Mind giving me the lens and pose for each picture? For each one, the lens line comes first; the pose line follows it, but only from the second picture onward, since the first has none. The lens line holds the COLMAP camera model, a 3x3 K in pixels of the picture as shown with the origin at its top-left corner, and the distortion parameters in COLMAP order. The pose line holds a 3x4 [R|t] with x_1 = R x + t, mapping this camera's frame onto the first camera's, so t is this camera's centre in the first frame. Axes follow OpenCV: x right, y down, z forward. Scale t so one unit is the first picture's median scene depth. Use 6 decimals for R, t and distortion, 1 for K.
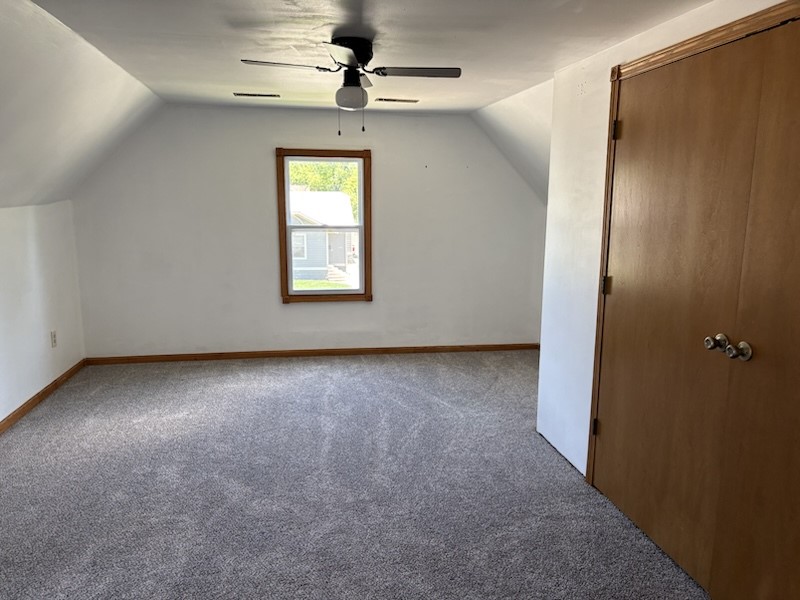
lens RADIAL K [[607.1, 0, 402.6], [0, 607.1, 303.2], [0, 0, 1]] dist [0.046230, -0.048882]
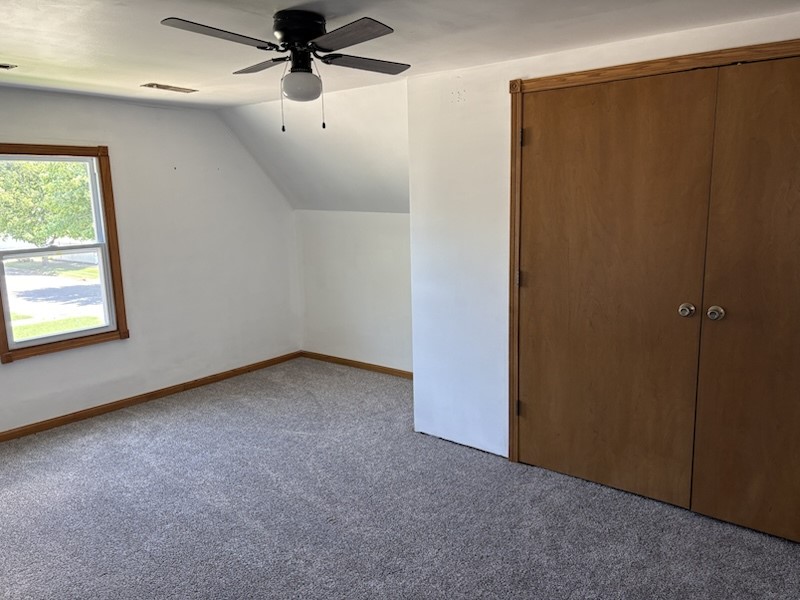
lens RADIAL K [[607.1, 0, 402.2], [0, 607.1, 294.8], [0, 0, 1]] dist [0.046230, -0.048882]
pose [[0.751977, -0.132765, 0.645681, -0.320587], [0.142245, 0.989113, 0.037720, -0.042311], [-0.643659, 0.063480, 0.762675, 0.180522]]
